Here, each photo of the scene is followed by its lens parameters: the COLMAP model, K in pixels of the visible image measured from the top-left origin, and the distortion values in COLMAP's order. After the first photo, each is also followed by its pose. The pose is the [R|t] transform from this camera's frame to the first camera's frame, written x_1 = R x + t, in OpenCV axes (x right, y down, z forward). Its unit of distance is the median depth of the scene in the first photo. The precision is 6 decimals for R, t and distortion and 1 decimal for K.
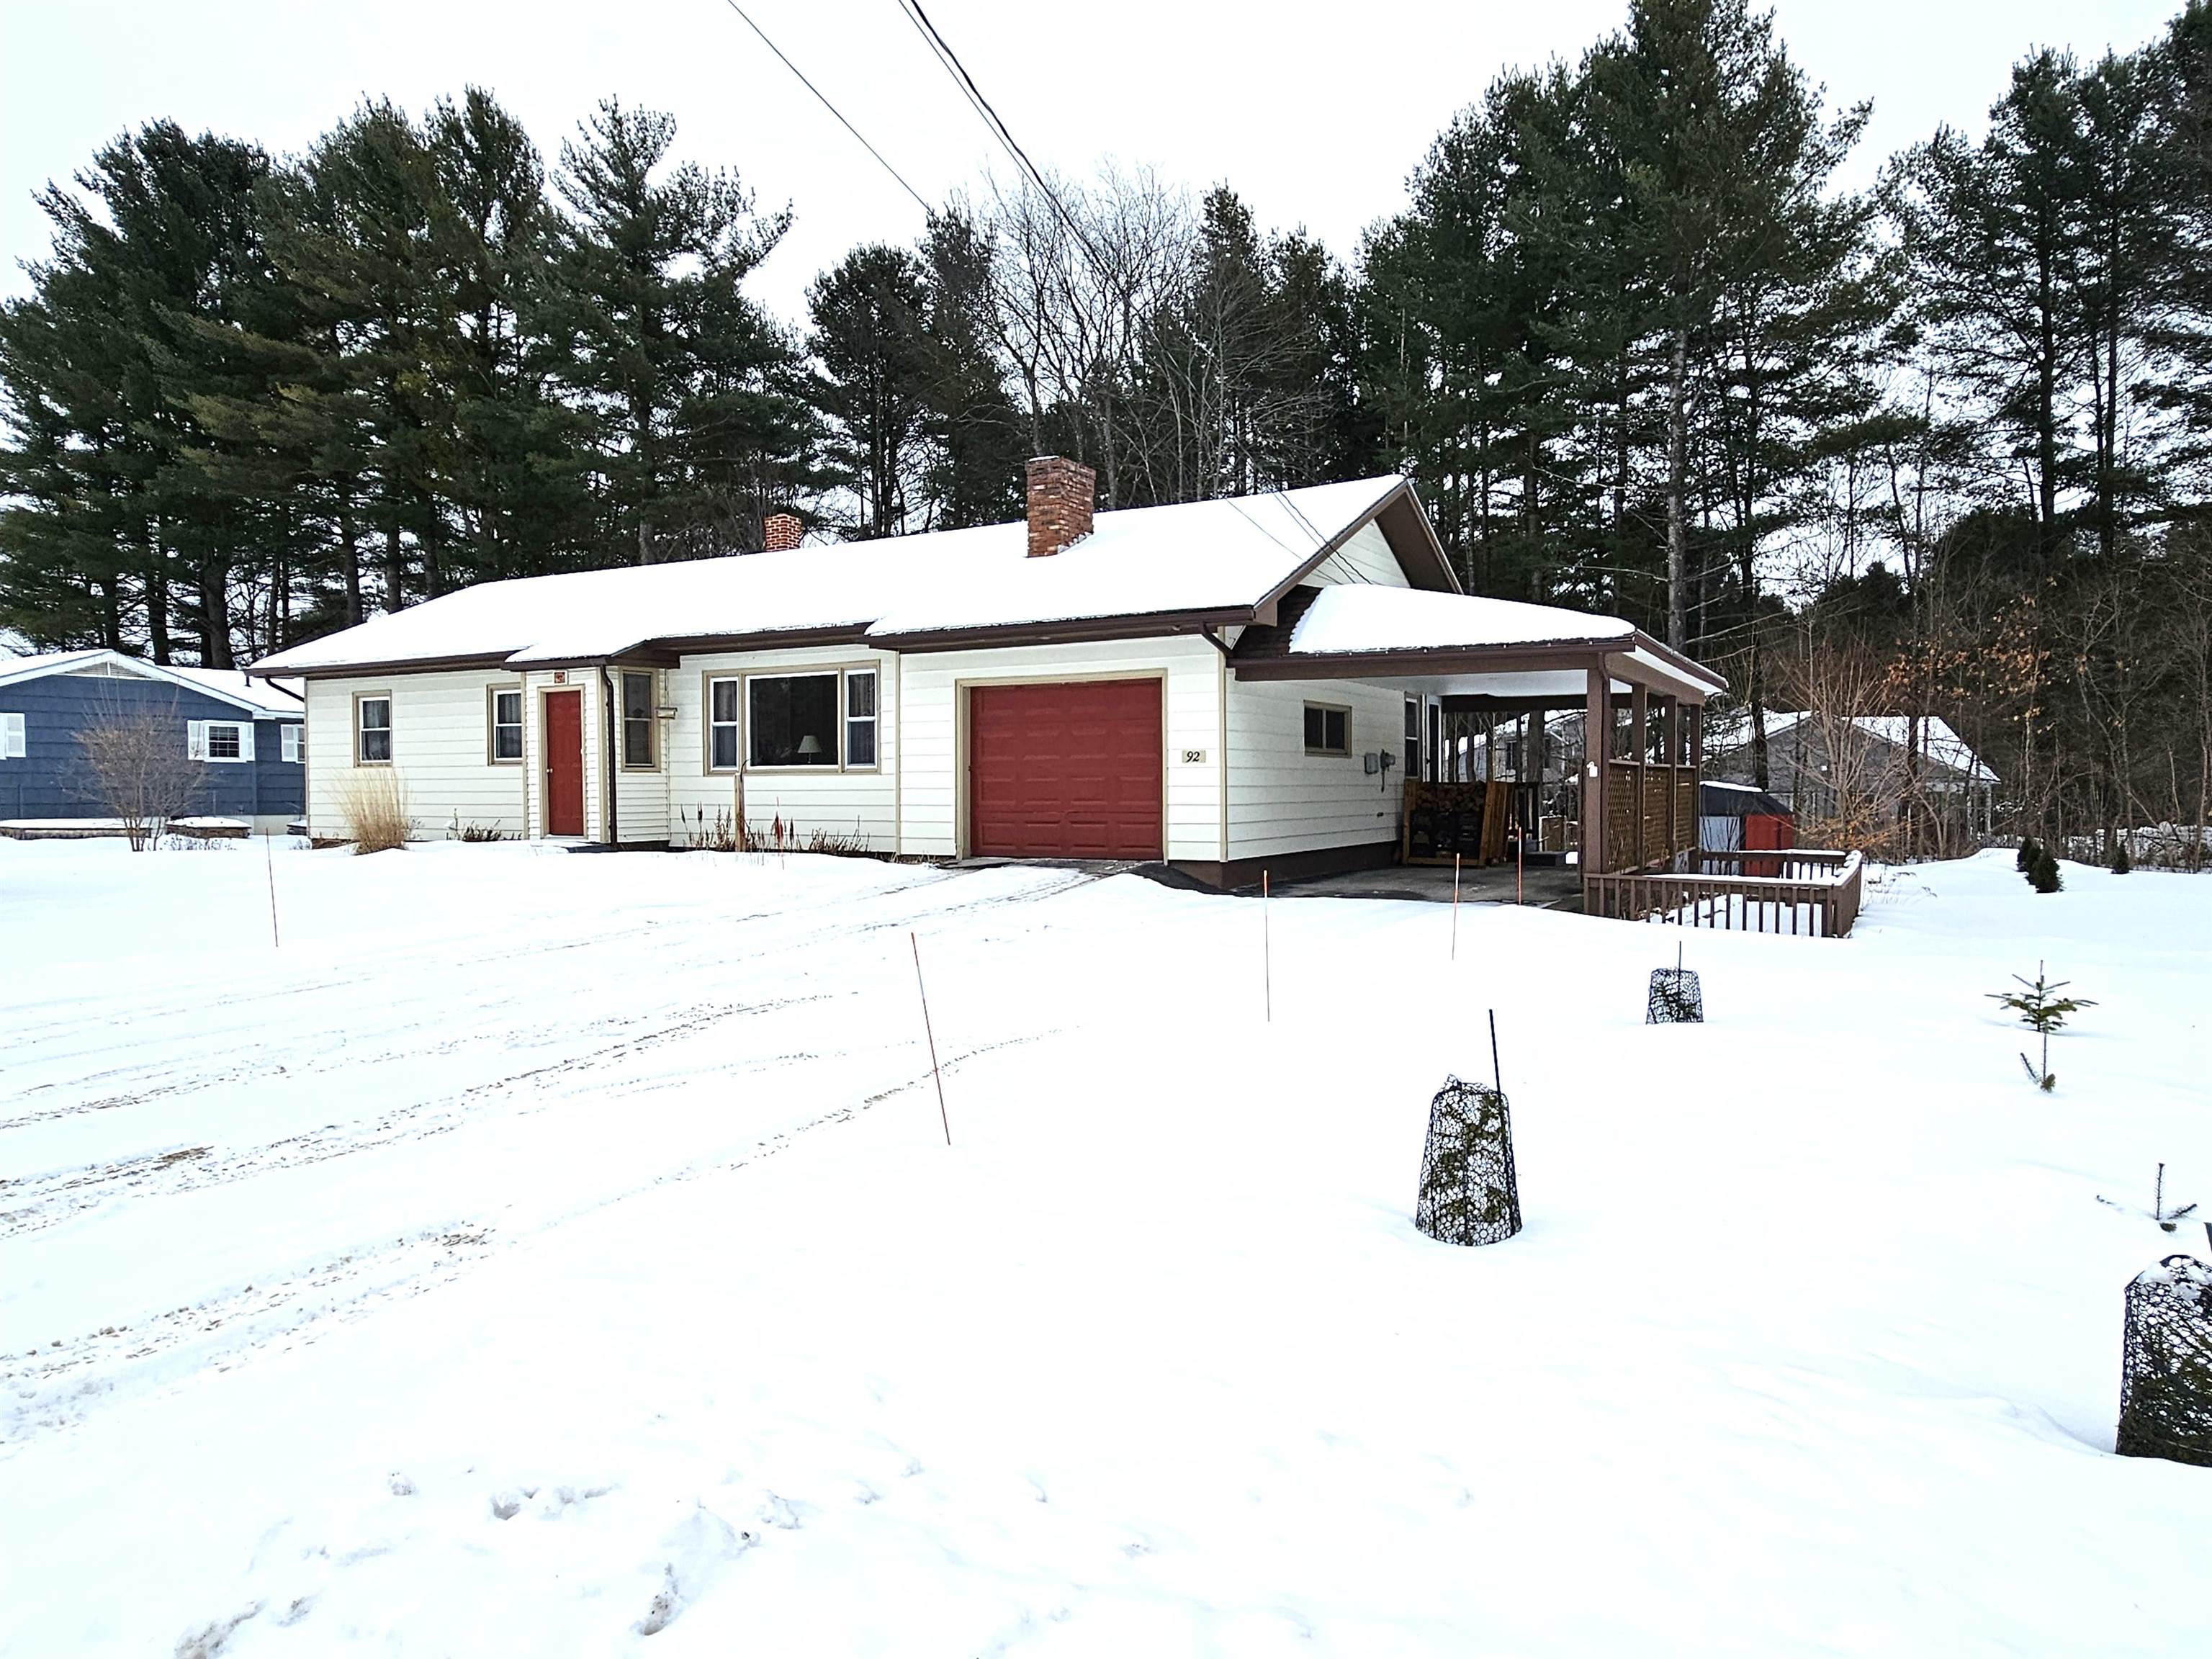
lens RADIAL K [[1396.7, 0, 1132.9], [0, 1396.7, 829.7], [0, 0, 1]] dist [-0.003740, 0.002663]
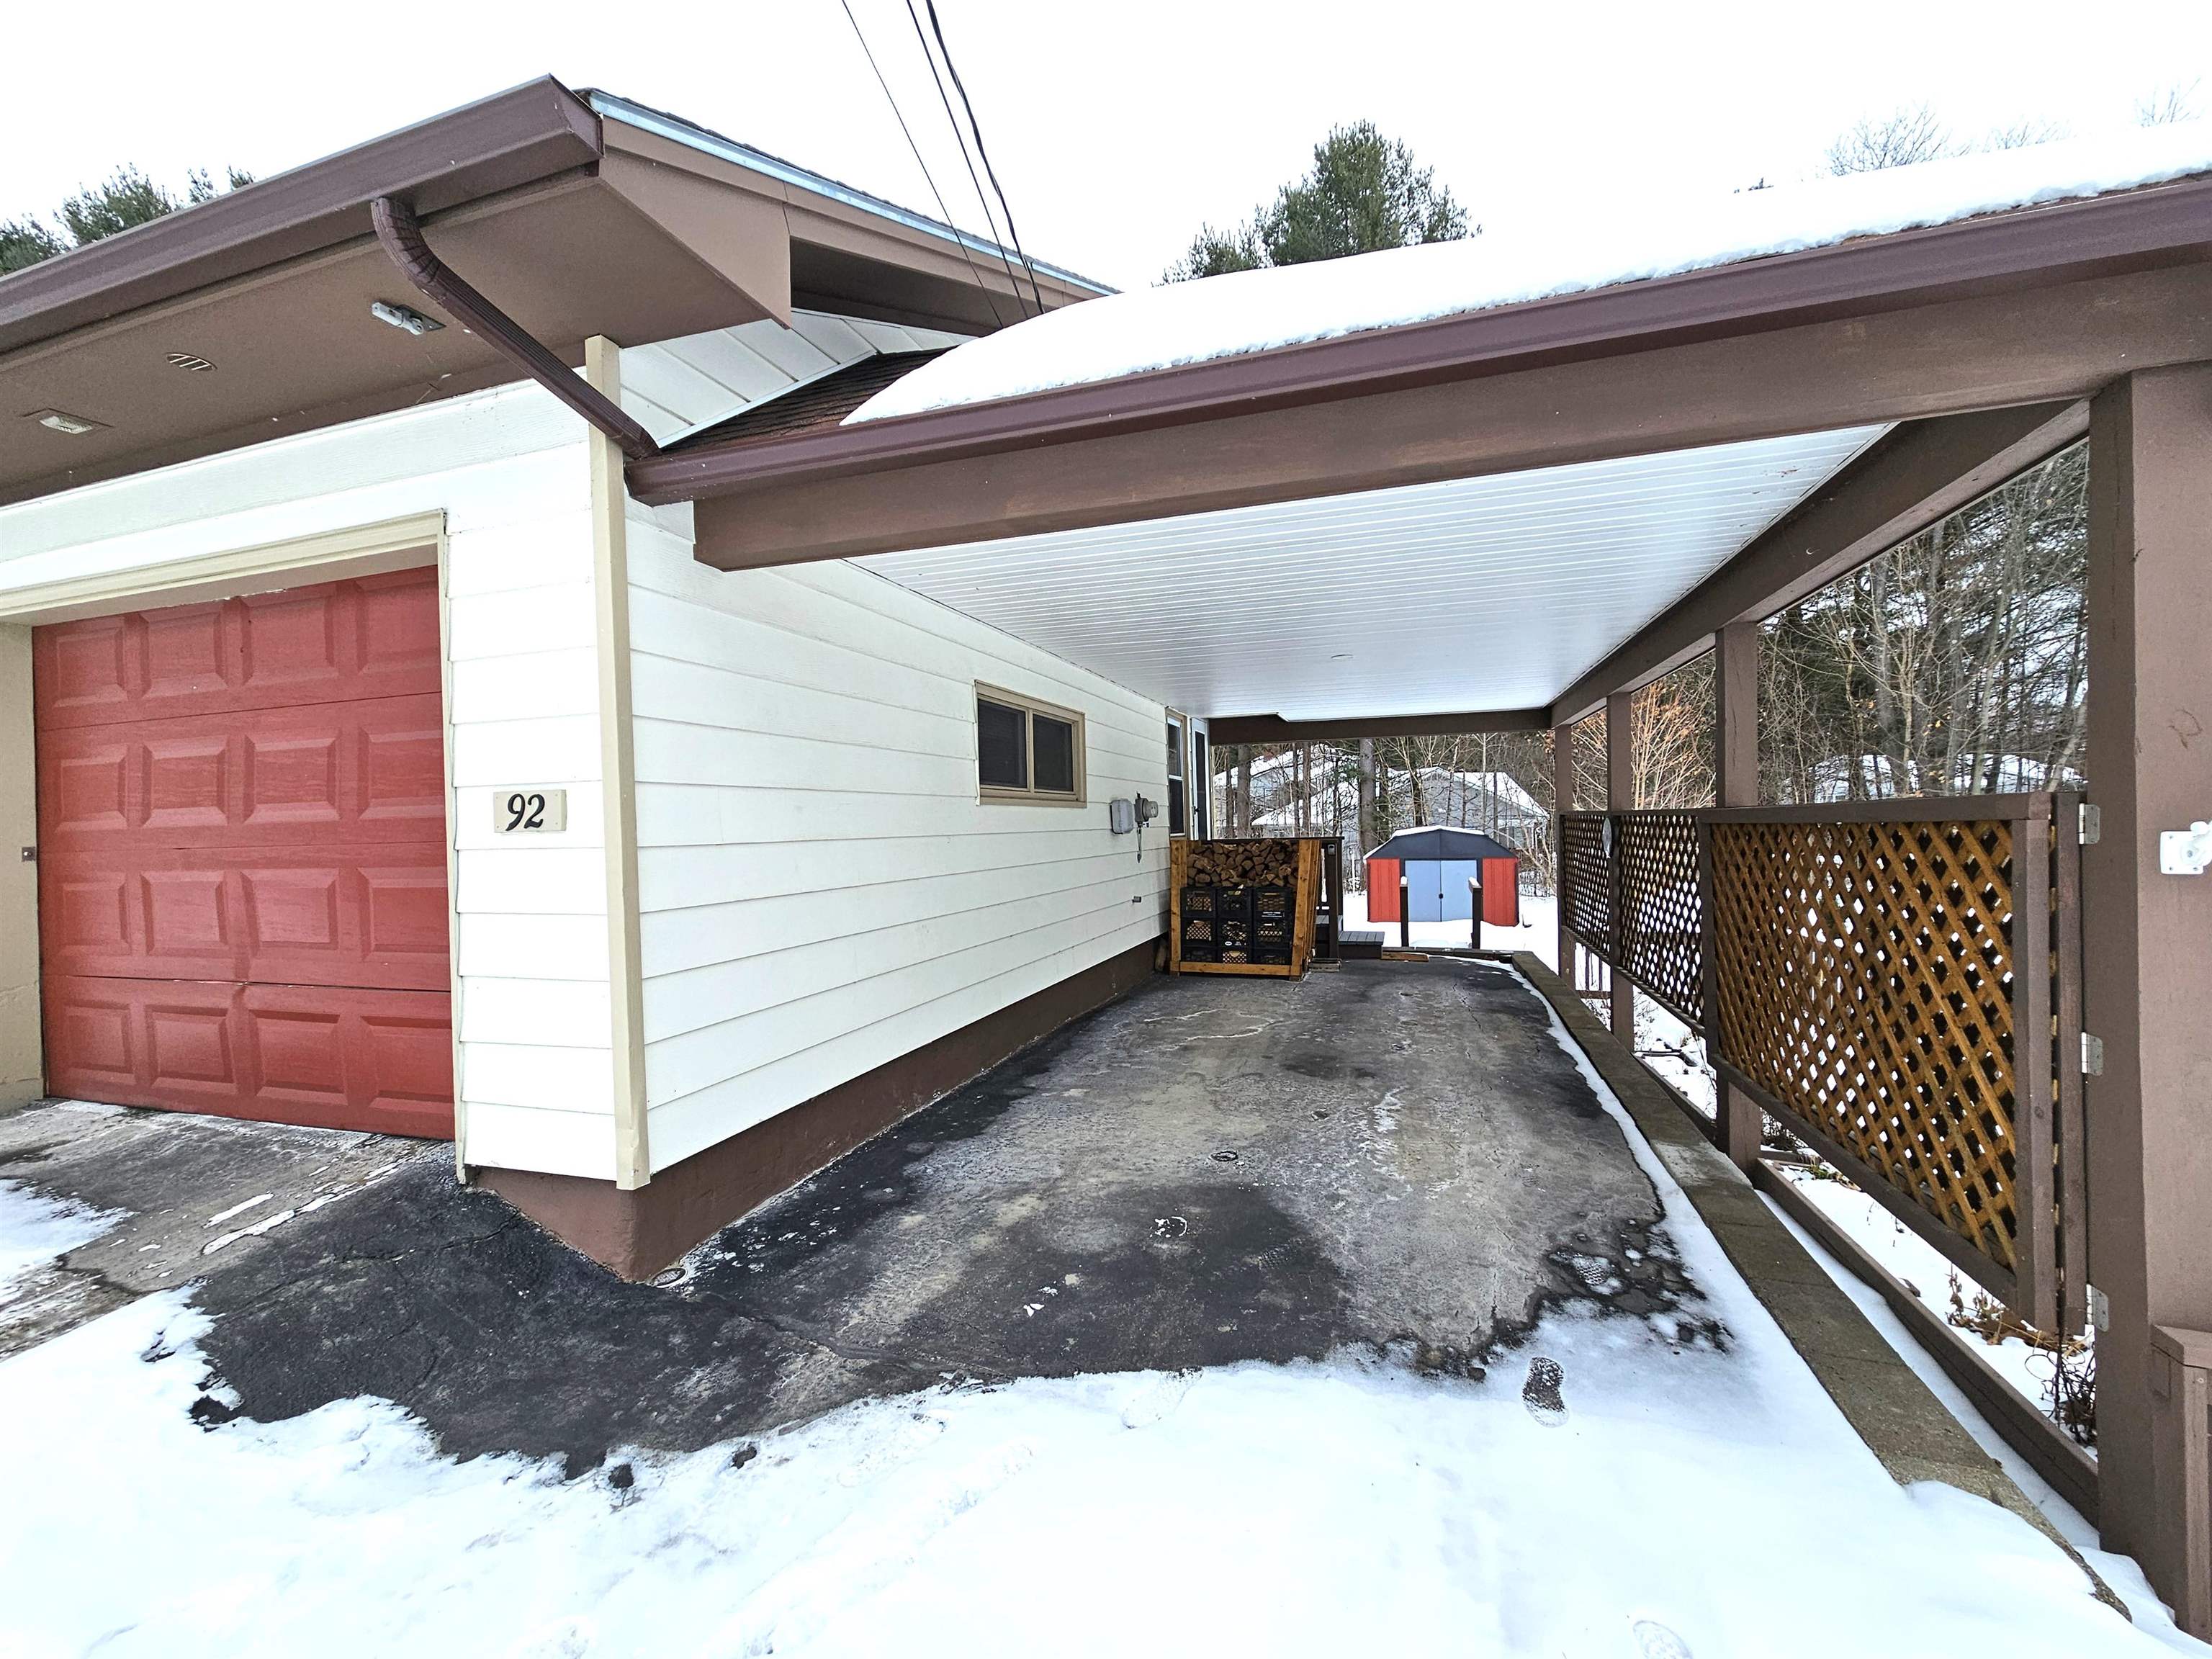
lens RADIAL K [[896.9, 0, 1130.7], [0, 896.9, 828.5], [0, 0, 1]] dist [-0.001176, -0.000554]
pose [[0.981268, -0.019909, 0.191614, 0.088208], [0.025507, 0.999316, -0.026794, -0.027632], [-0.190949, 0.031180, 0.981105, 0.541494]]
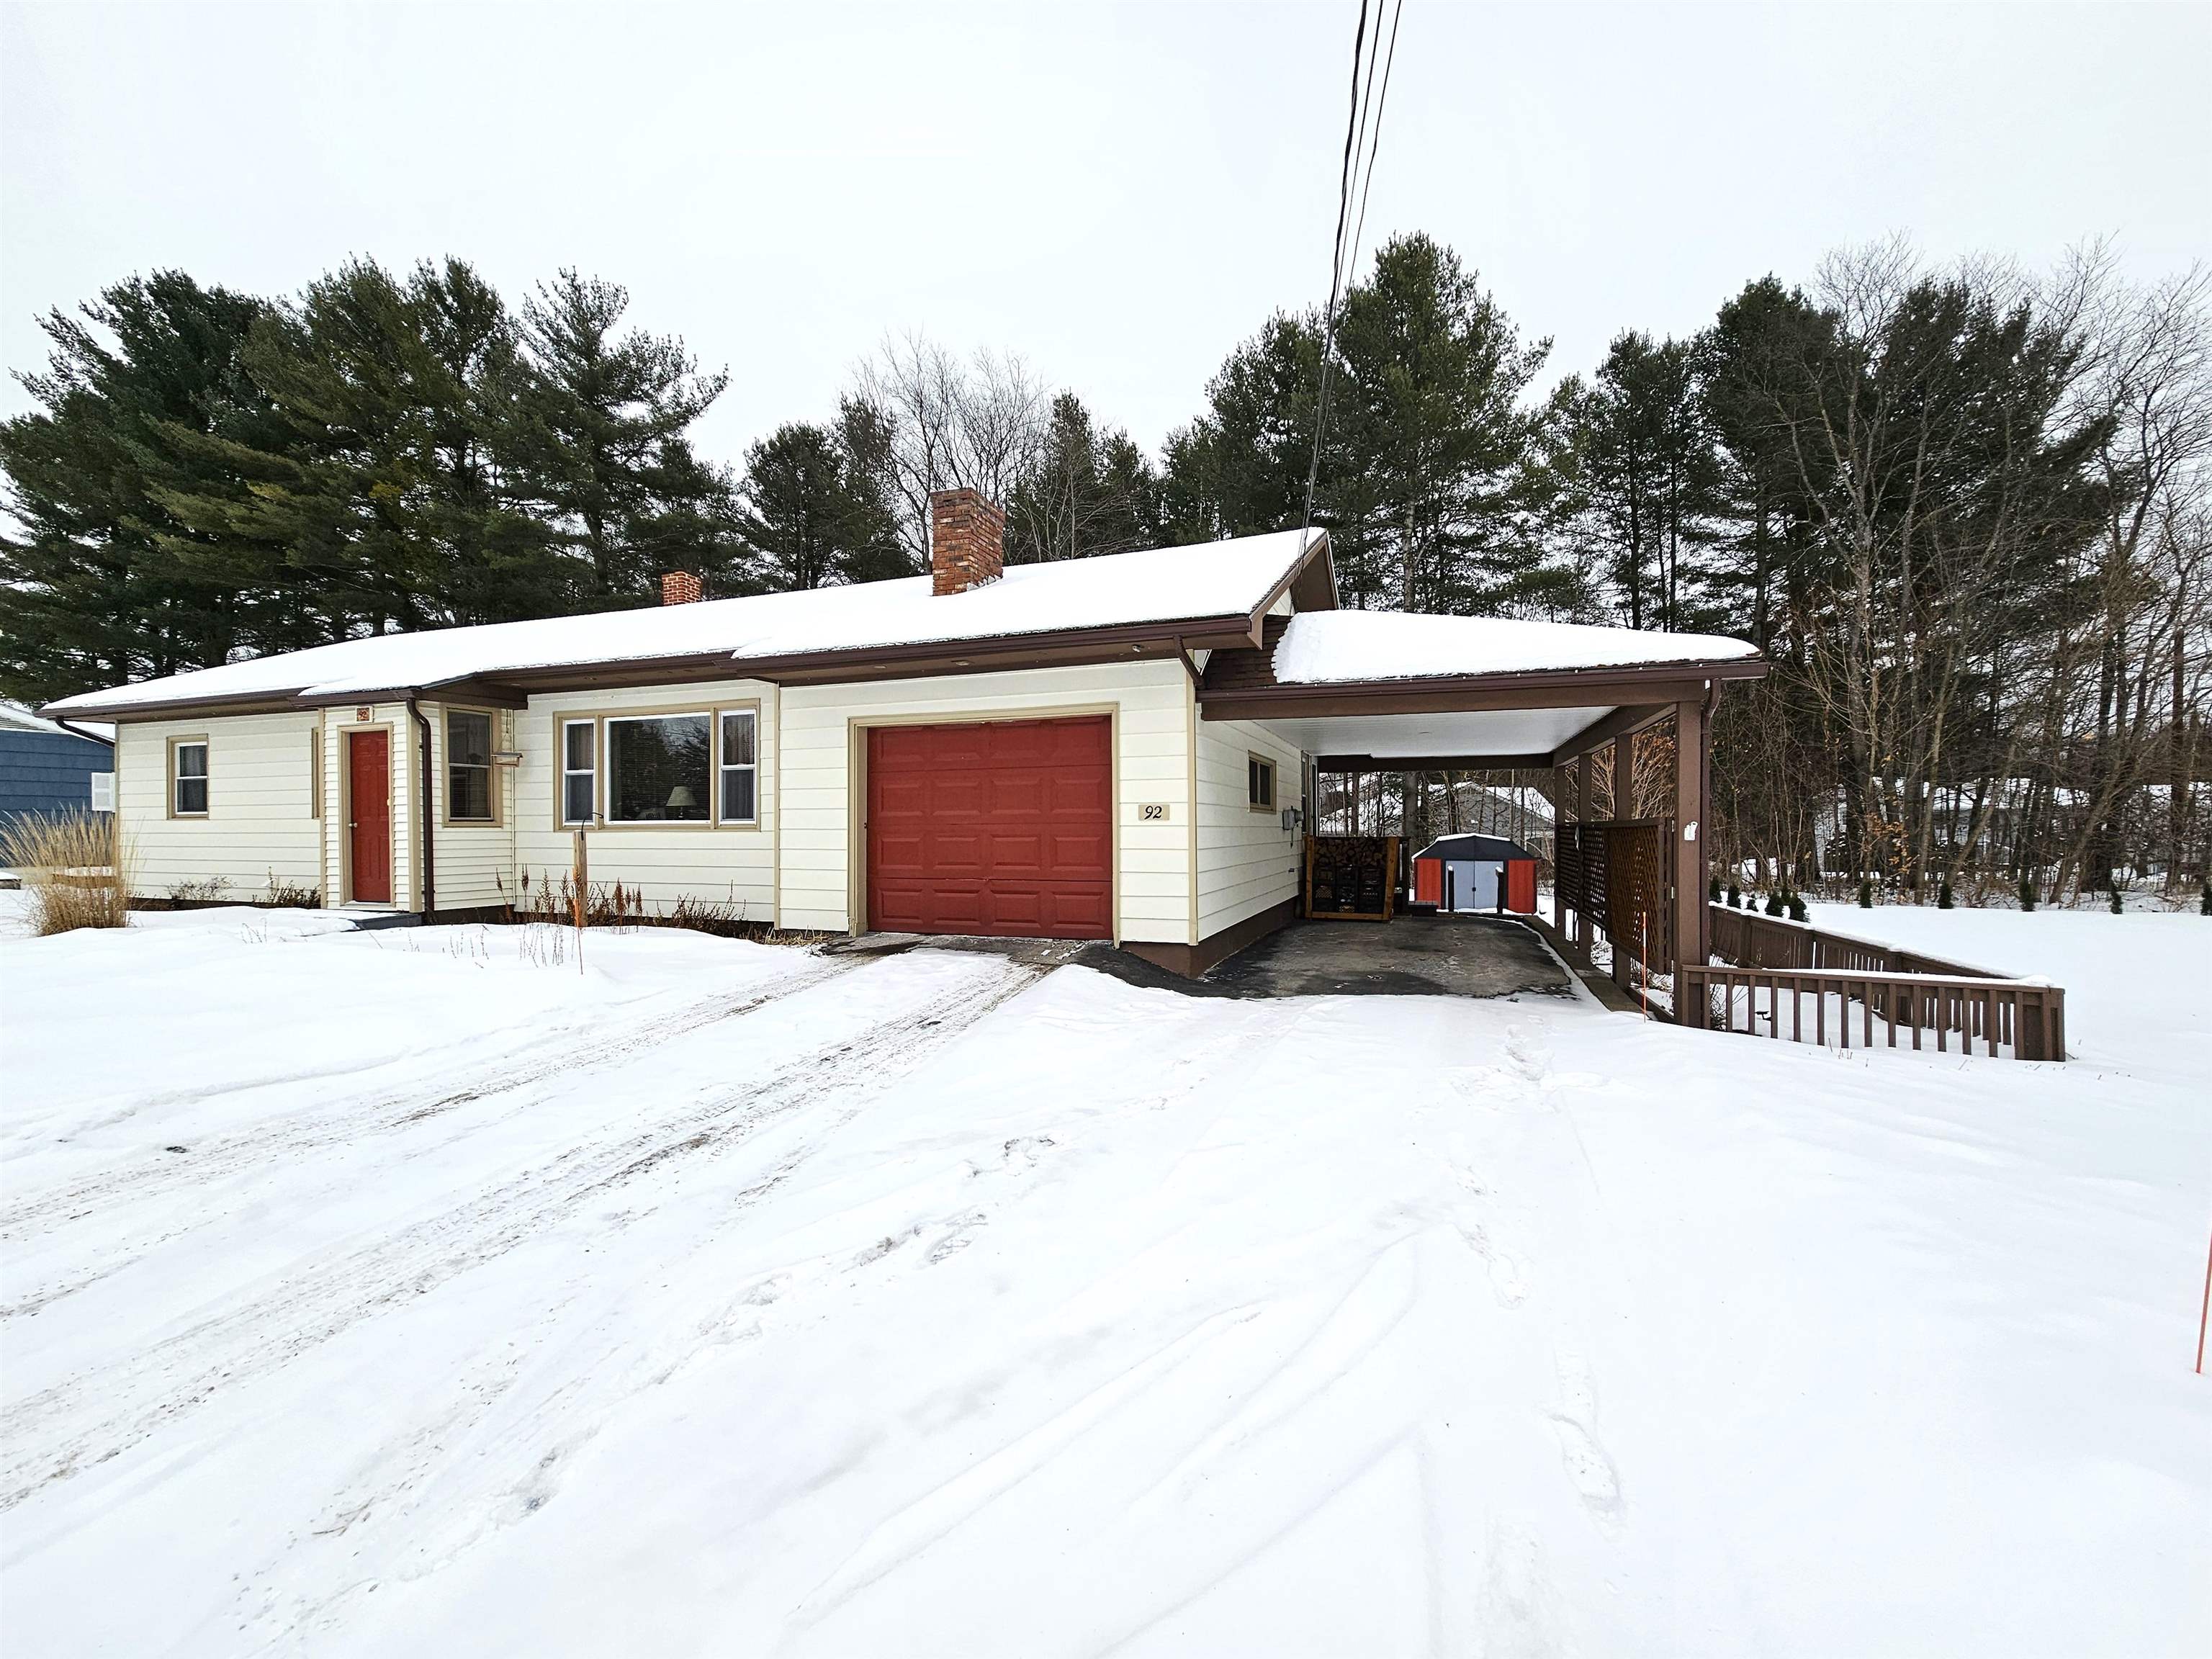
lens RADIAL K [[896.9, 0, 1130.7], [0, 896.9, 828.5], [0, 0, 1]] dist [-0.001176, -0.000554]
pose [[0.986776, 0.001443, 0.162085, -0.035985], [0.003872, 0.999465, -0.032473, -0.018011], [-0.162045, 0.032671, 0.986242, 0.336131]]
